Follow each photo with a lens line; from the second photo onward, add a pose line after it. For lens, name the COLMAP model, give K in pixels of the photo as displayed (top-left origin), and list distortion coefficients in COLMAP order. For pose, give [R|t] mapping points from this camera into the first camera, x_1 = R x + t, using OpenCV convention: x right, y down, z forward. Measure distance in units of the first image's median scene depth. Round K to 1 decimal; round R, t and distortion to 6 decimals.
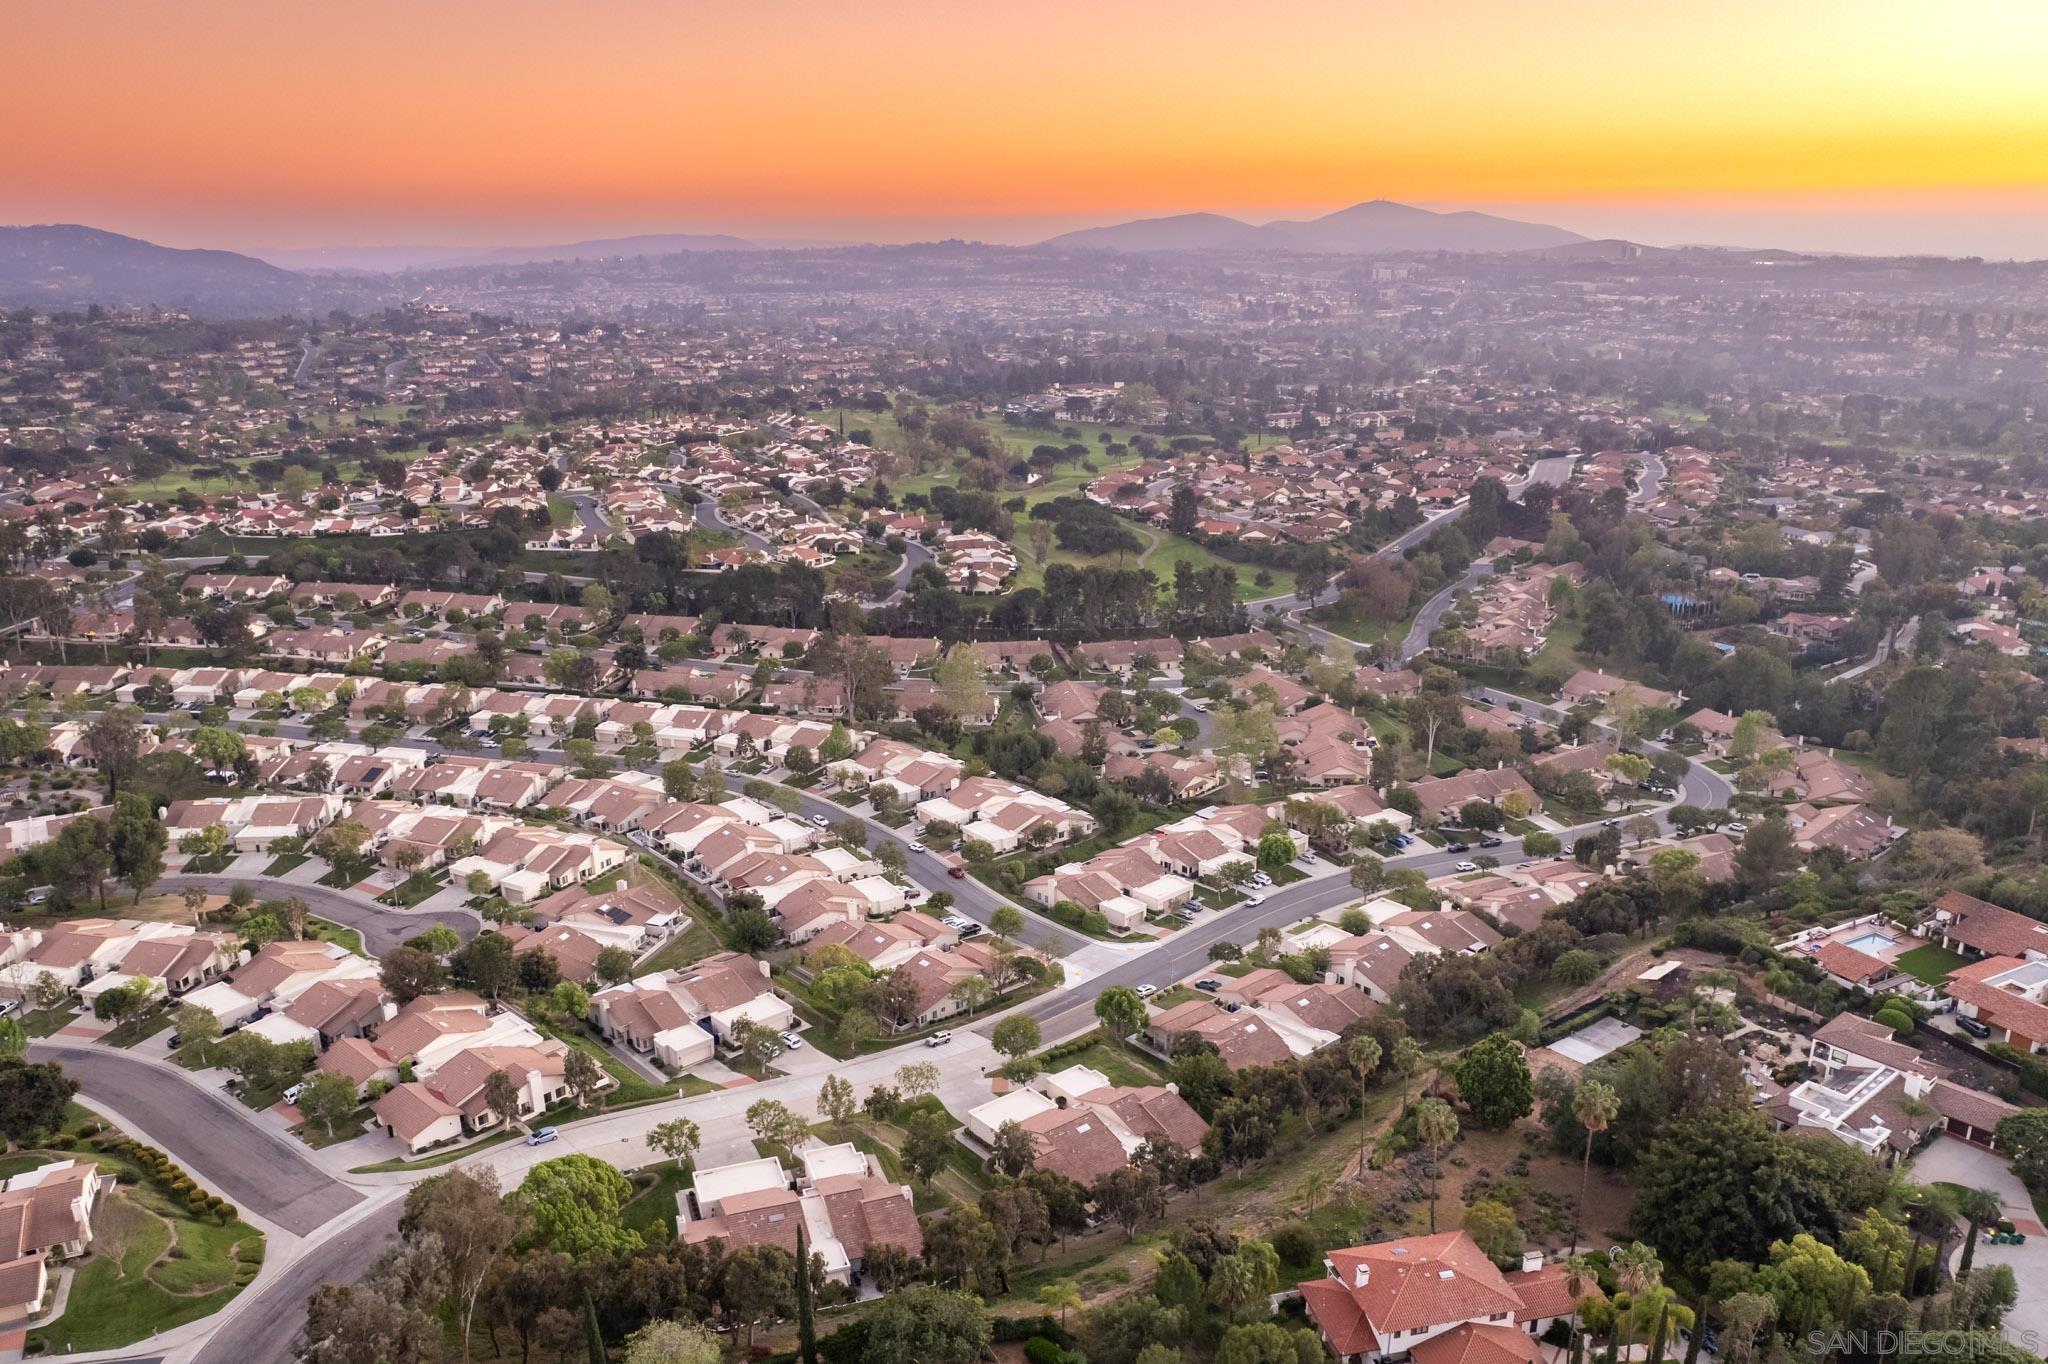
lens RADIAL K [[1599.8, 0, 1061.3], [0, 1599.8, 768.1], [0, 0, 1]] dist [-0.064319, 0.047937]
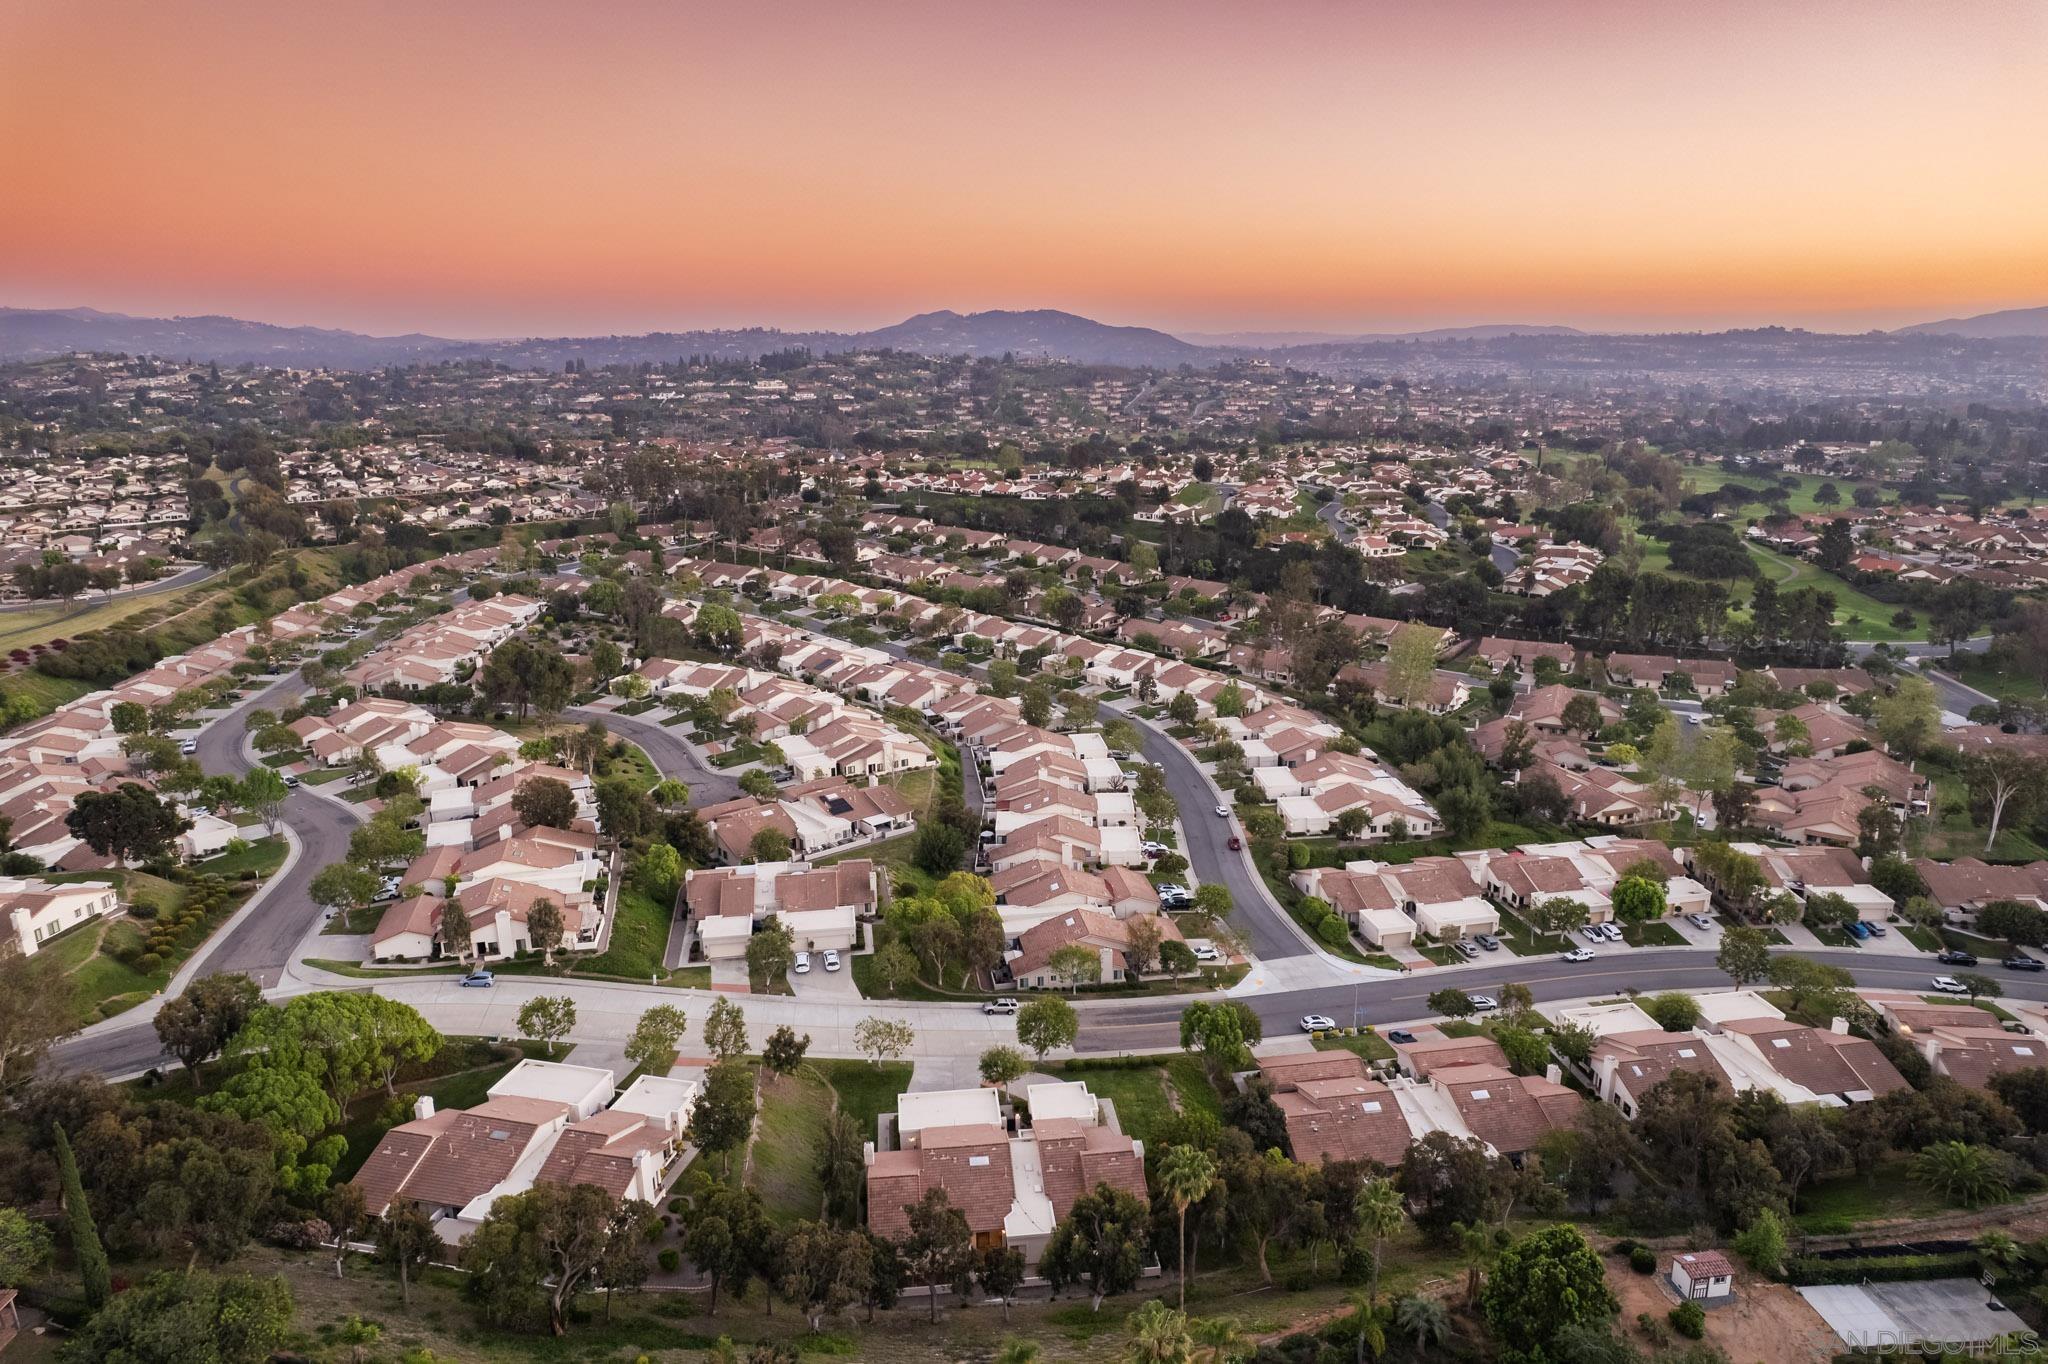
lens RADIAL K [[1355.2, 0, 1014.1], [0, 1355.2, 666.4], [0, 0, 1]] dist [-0.071021, 0.061027]
pose [[0.834436, 0.127889, -0.536060, 0.198451], [-0.169793, 0.985044, -0.029299, 0.011404], [0.524296, 0.115467, 0.843671, 0.281713]]
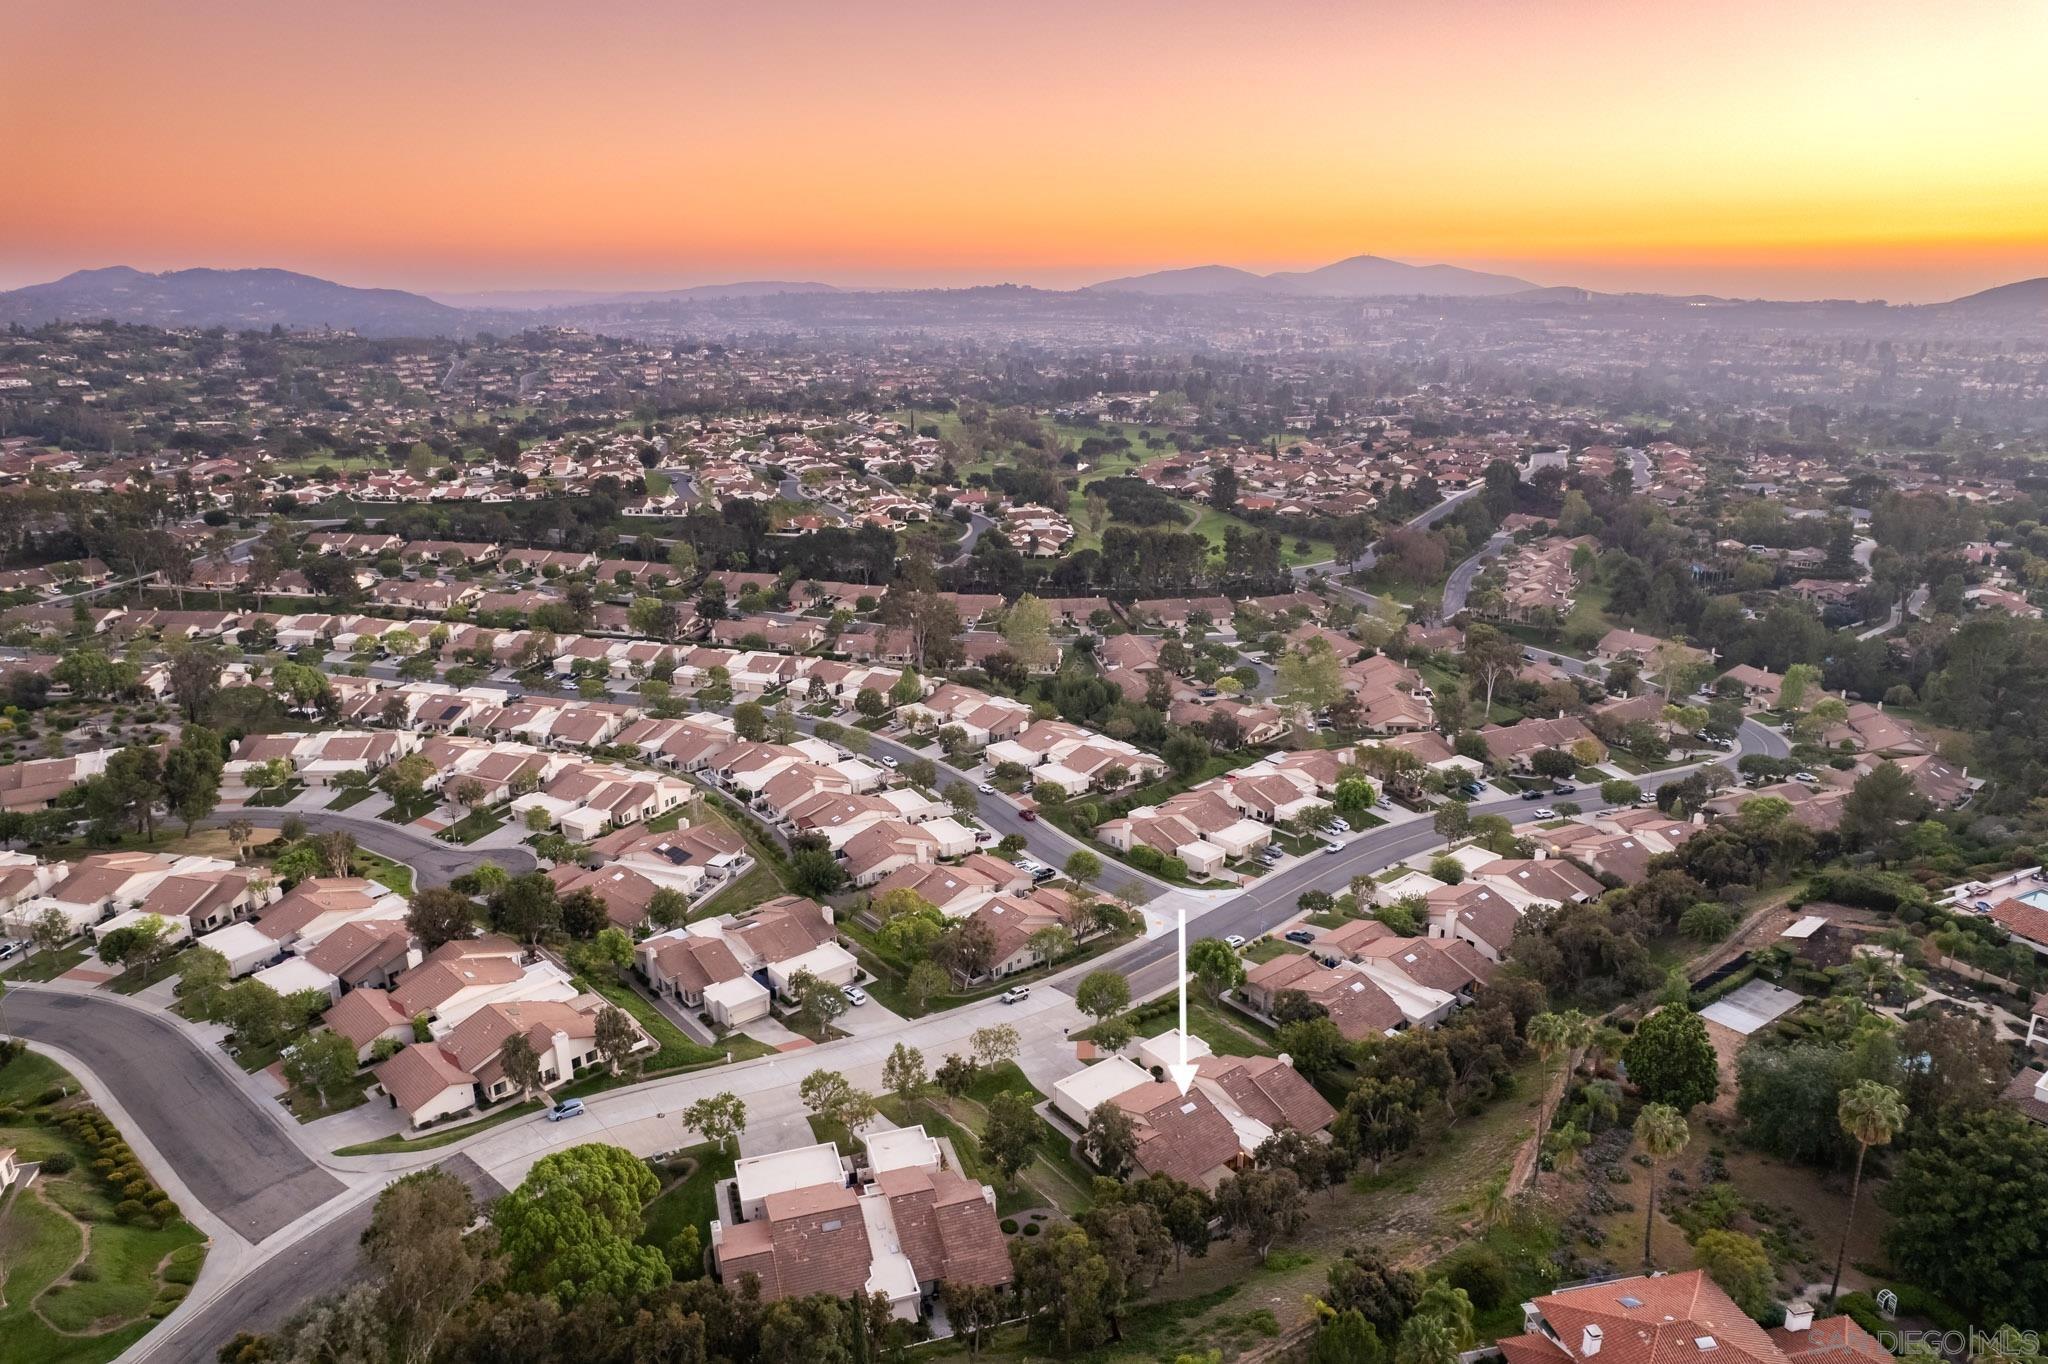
lens RADIAL K [[1355.2, 0, 1064.7], [0, 1355.2, 671.4], [0, 0, 1]] dist [-0.071021, 0.061027]
pose [[0.999748, 0.008243, -0.020876, -0.024280], [-0.009176, 0.998946, -0.044965, 0.013425], [0.020483, 0.045146, 0.998770, 0.155720]]
